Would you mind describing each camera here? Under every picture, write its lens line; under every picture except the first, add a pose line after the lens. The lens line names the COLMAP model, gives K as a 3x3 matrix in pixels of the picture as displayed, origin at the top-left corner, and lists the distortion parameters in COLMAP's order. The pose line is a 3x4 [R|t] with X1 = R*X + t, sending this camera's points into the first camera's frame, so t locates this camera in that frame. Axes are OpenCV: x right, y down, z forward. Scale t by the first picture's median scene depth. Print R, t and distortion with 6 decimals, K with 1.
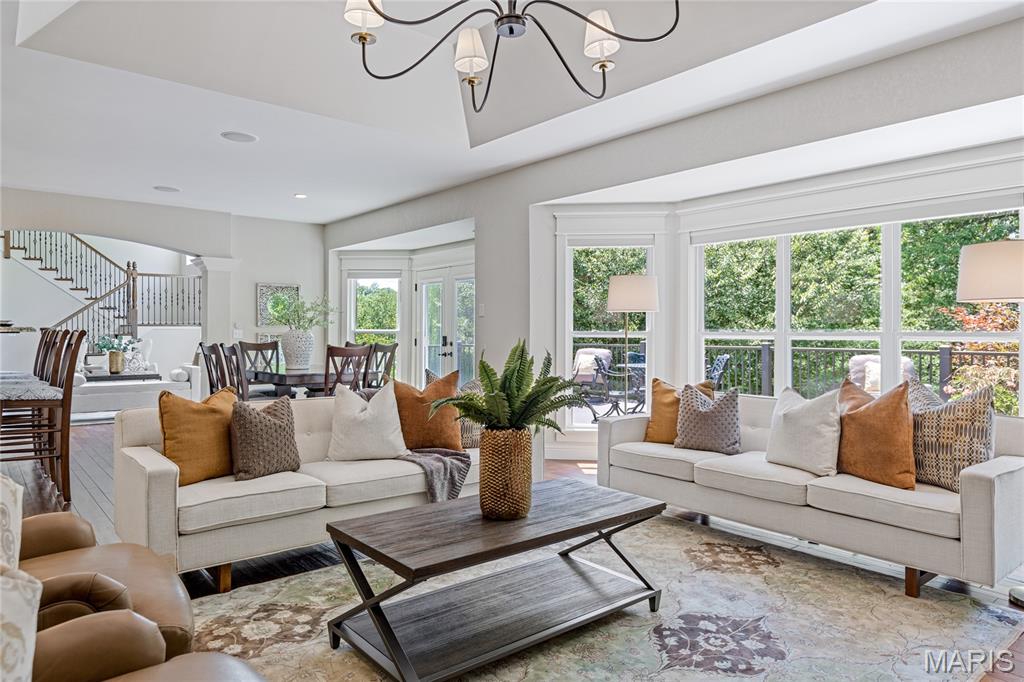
lens RADIAL K [[635.3, 0, 507.0], [0, 635.3, 332.3], [0, 0, 1]] dist [-0.008400, -0.001197]
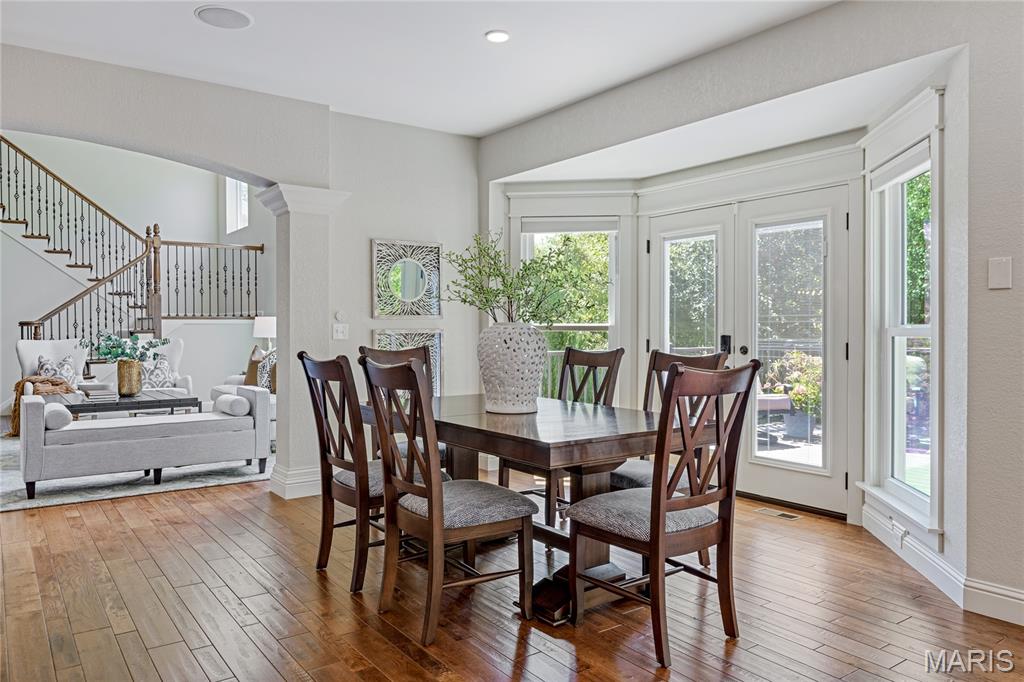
lens RADIAL K [[704.1, 0, 511.2], [0, 704.1, 341.7], [0, 0, 1]] dist [-0.019971, -0.004004]
pose [[0.997941, -0.000254, -0.064132, -0.170985], [0.001541, 0.999798, 0.020016, -0.000281], [0.064114, -0.020074, 0.997741, 0.291314]]
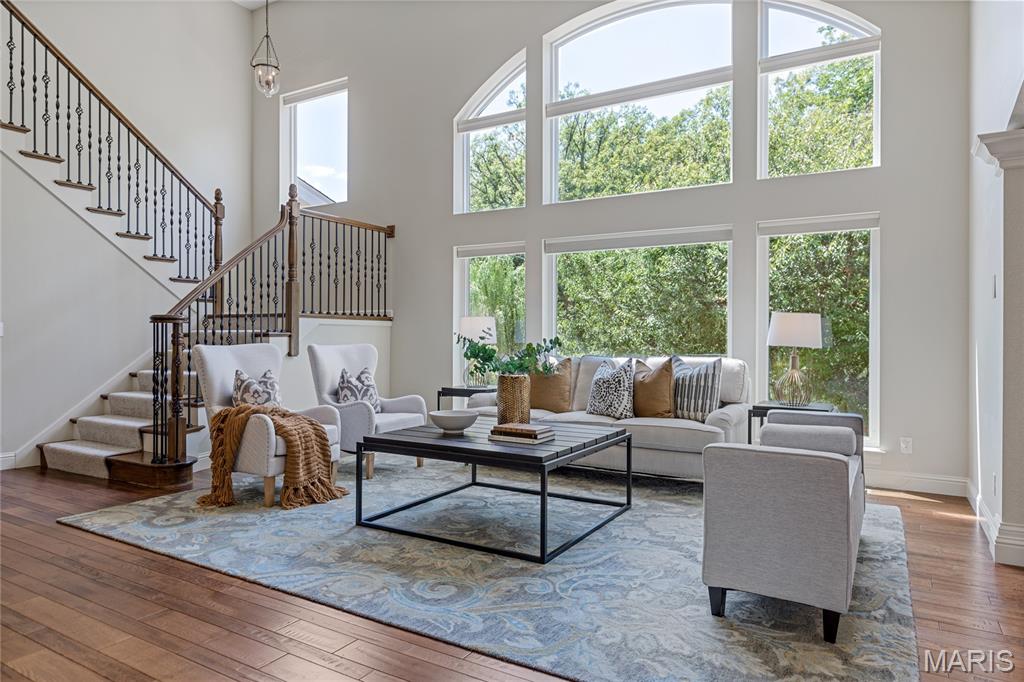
lens RADIAL K [[635.3, 0, 513.4], [0, 635.3, 342.7], [0, 0, 1]] dist [-0.008400, -0.001197]
pose [[0.941447, 0.001664, 0.337158, -0.617721], [-0.004136, 0.999970, 0.006613, 0.005895], [-0.337136, -0.007621, 0.941425, 0.505276]]
